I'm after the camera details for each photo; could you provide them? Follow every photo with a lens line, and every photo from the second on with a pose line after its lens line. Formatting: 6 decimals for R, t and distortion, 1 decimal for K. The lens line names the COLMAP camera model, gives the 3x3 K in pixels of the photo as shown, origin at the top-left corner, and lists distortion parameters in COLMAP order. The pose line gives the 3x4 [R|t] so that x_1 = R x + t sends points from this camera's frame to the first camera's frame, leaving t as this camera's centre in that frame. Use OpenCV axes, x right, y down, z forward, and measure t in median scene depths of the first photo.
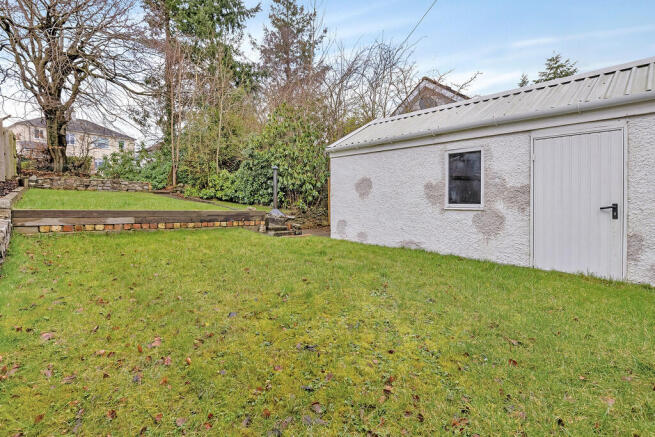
lens RADIAL K [[319.1, 0, 327.3], [0, 319.1, 211.7], [0, 0, 1]] dist [-0.011233, -0.000841]
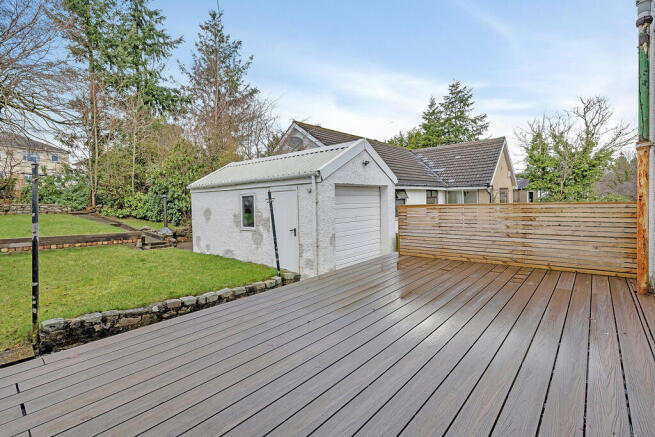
lens RADIAL K [[319.1, 0, 327.3], [0, 319.1, 211.7], [0, 0, 1]] dist [-0.011233, -0.000841]
pose [[0.991726, -0.026185, 0.125675, 0.207551], [0.028408, 0.999469, -0.015930, -0.021475], [-0.125191, 0.019369, 0.991944, -0.231680]]
